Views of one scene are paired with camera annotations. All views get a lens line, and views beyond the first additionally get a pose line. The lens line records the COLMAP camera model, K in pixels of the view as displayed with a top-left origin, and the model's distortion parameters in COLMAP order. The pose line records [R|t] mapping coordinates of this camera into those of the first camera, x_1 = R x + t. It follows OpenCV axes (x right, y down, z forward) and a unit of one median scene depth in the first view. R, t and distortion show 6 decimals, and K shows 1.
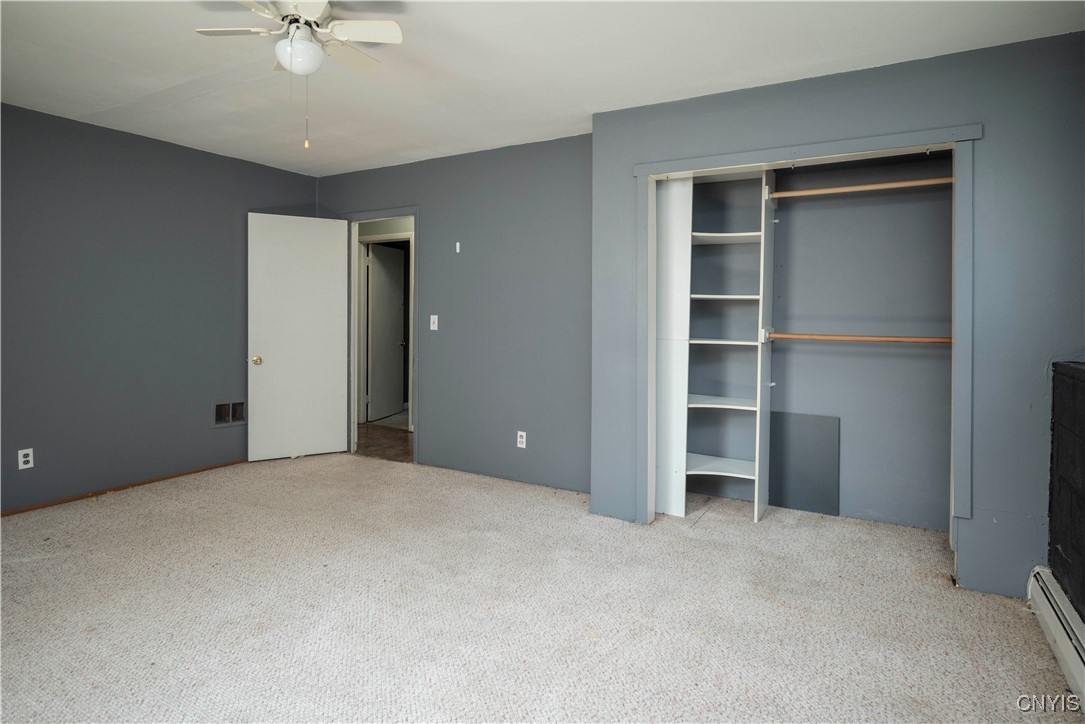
lens RADIAL K [[595.7, 0, 552.2], [0, 595.7, 317.3], [0, 0, 1]] dist [-0.008631, 0.001733]
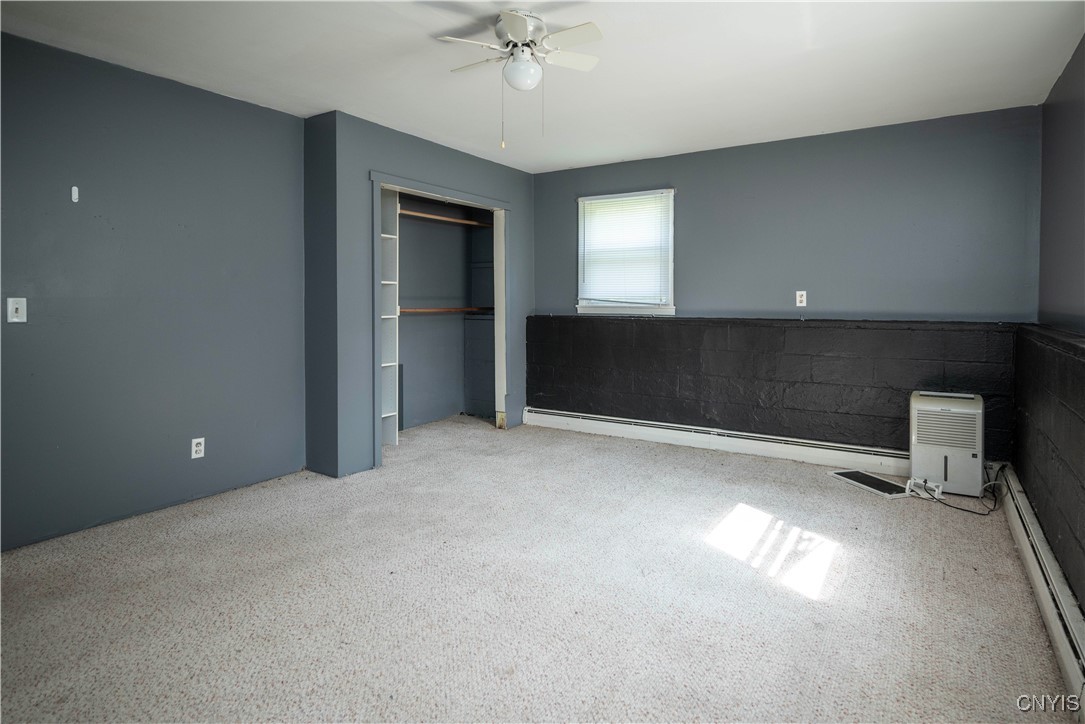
lens RADIAL K [[595.7, 0, 552.2], [0, 595.7, 317.3], [0, 0, 1]] dist [-0.008631, 0.001733]
pose [[0.047596, -0.038914, 0.998108, -1.079257], [0.003541, 0.999241, 0.038790, -0.006965], [-0.998860, 0.001688, 0.047698, 0.605069]]
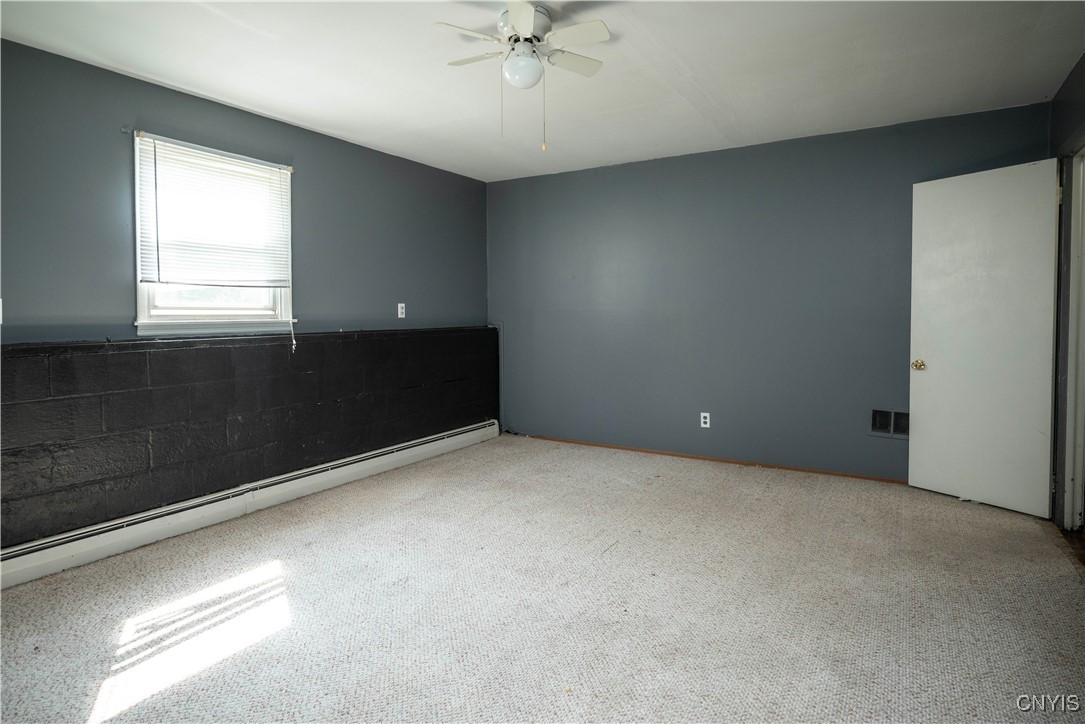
lens RADIAL K [[598.1, 0, 545.0], [0, 598.1, 331.7], [0, 0, 1]] dist [-0.005040, -0.000500]
pose [[-0.027095, 0.025123, -0.999317, 0.471327], [-0.001000, 0.999683, 0.025159, 0.010632], [0.999632, 0.001681, -0.027061, 0.728576]]
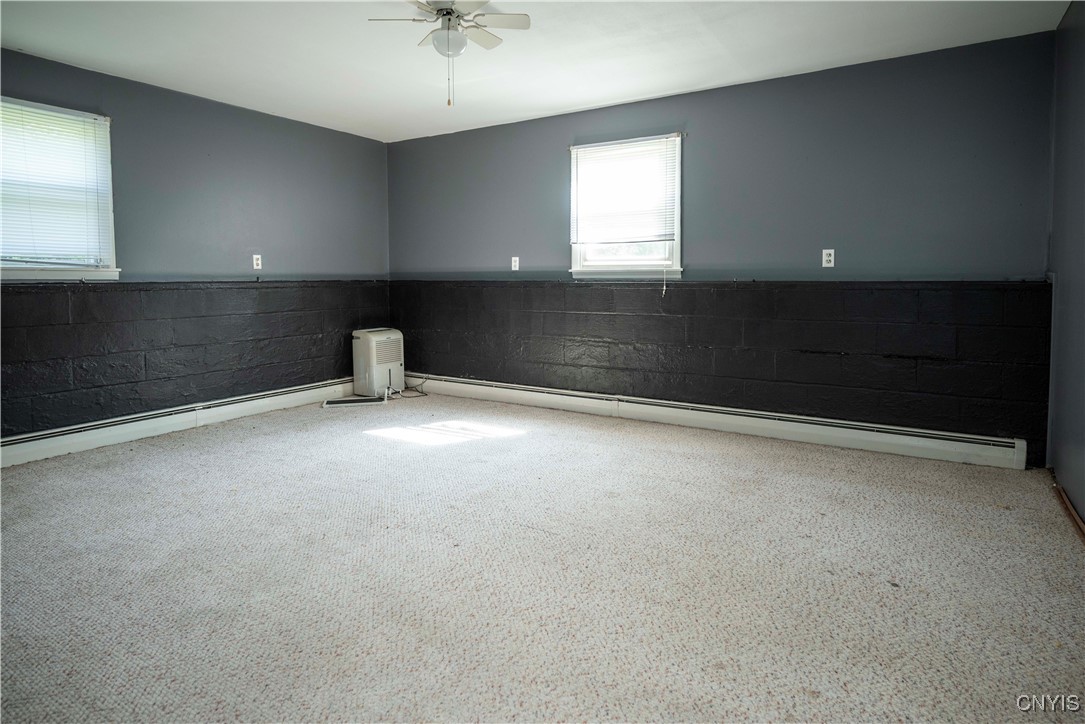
lens RADIAL K [[598.1, 0, 553.3], [0, 598.1, 309.6], [0, 0, 1]] dist [0.000188, -0.000241]
pose [[-0.999403, -0.007821, 0.033649, -0.463282], [-0.005822, 0.998234, 0.059112, 0.031033], [-0.034052, 0.058880, -0.997684, 1.548063]]
